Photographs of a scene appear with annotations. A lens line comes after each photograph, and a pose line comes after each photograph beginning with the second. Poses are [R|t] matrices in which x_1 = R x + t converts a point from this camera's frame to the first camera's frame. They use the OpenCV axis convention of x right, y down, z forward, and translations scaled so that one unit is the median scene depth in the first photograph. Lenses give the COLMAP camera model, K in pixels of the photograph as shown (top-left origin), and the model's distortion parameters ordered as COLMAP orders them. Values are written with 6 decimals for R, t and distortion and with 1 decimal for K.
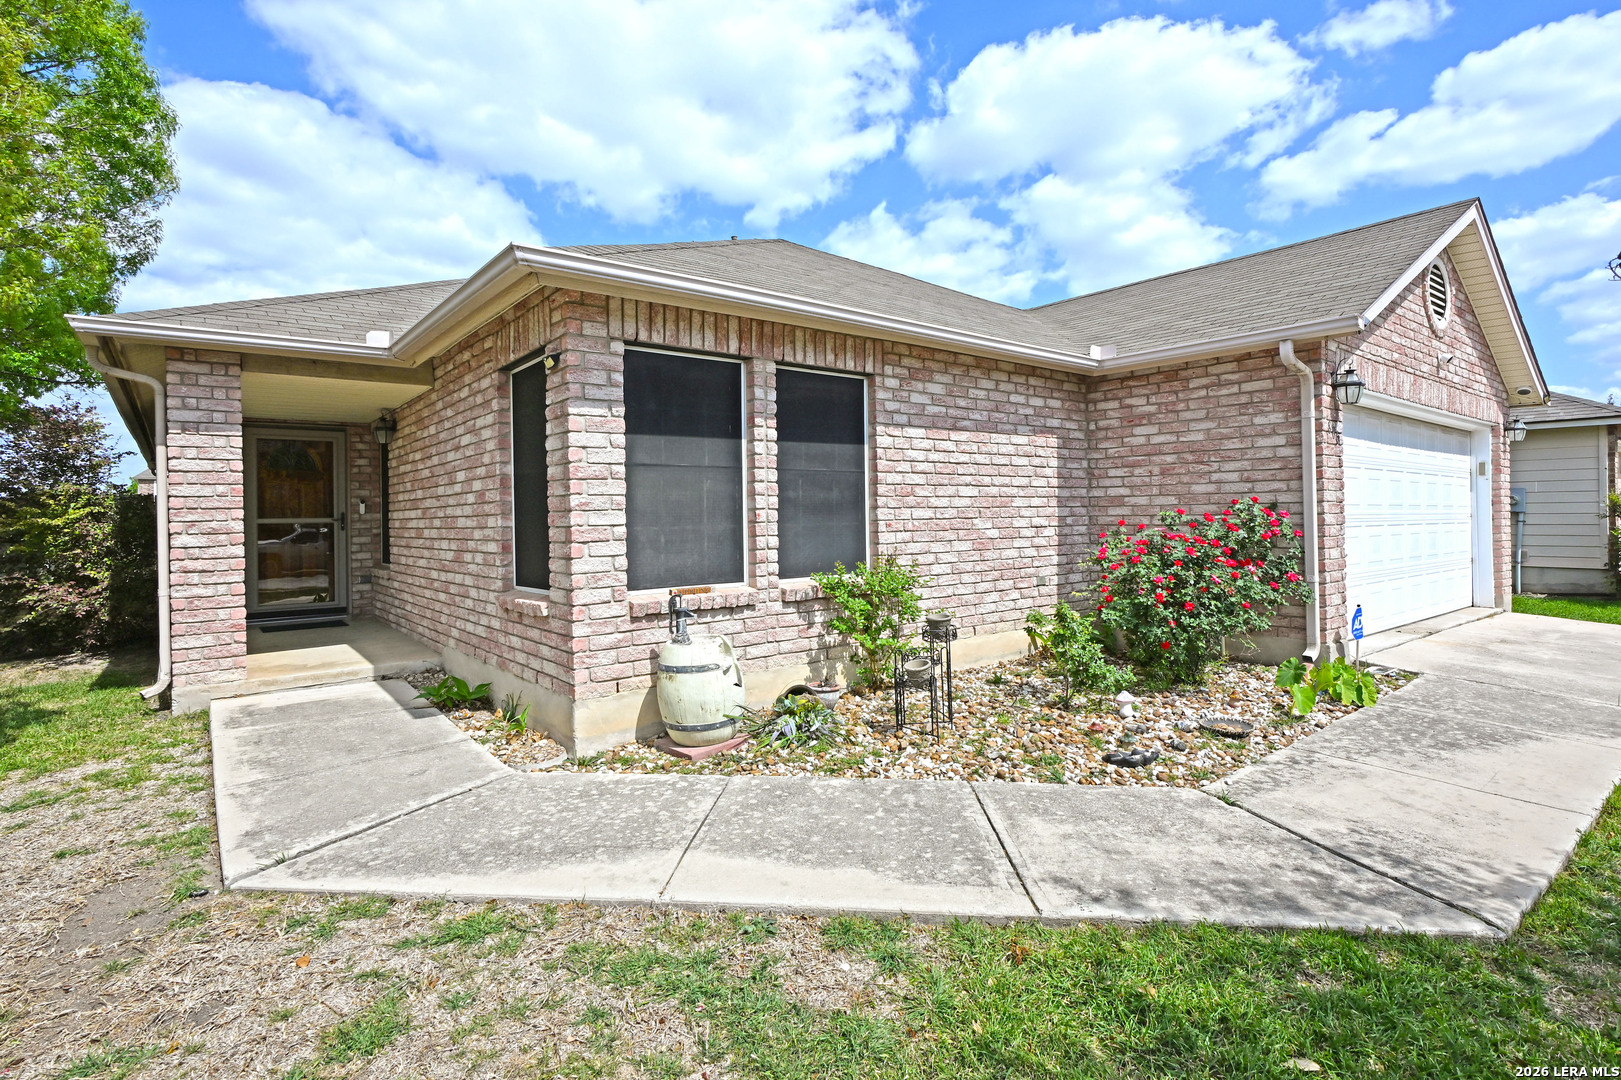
lens RADIAL K [[791.1, 0, 780.9], [0, 791.1, 528.3], [0, 0, 1]] dist [0.000279, 0.003812]
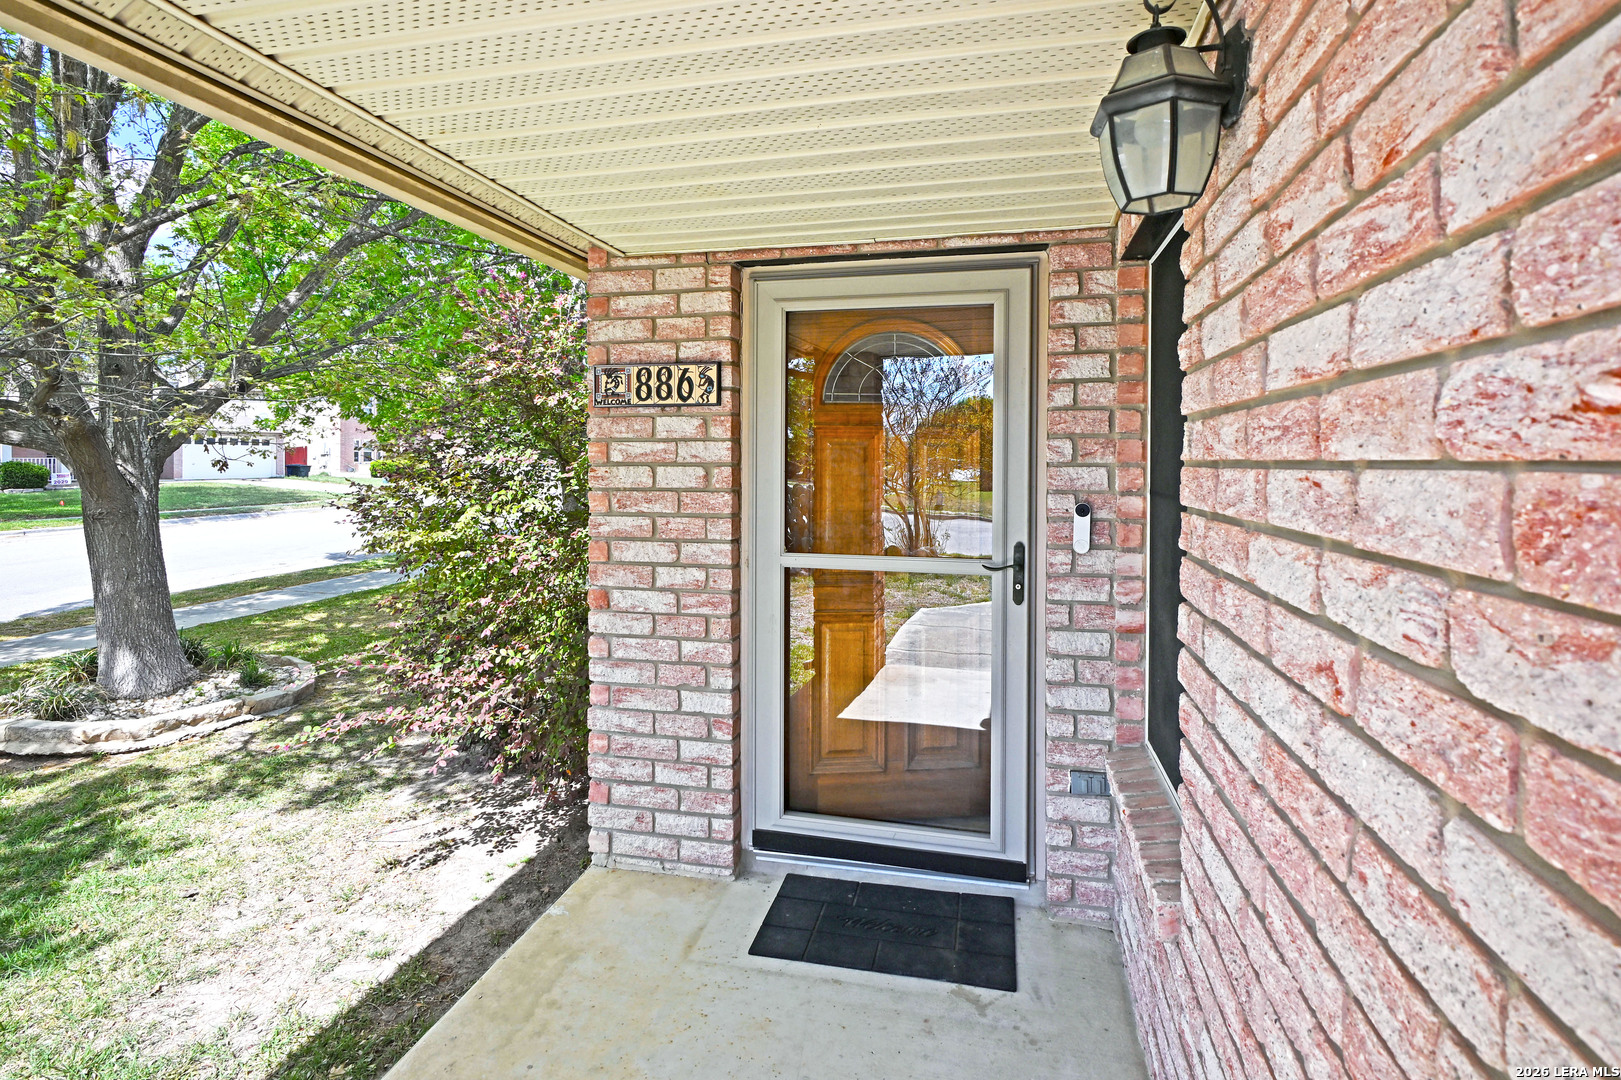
lens RADIAL K [[791.1, 0, 806.7], [0, 791.1, 537.3], [0, 0, 1]] dist [0.000279, 0.003812]
pose [[0.646200, 0.017797, -0.762960, -0.305271], [-0.014335, 0.999835, 0.011182, -0.020097], [0.763033, 0.003711, 0.646349, 0.601291]]
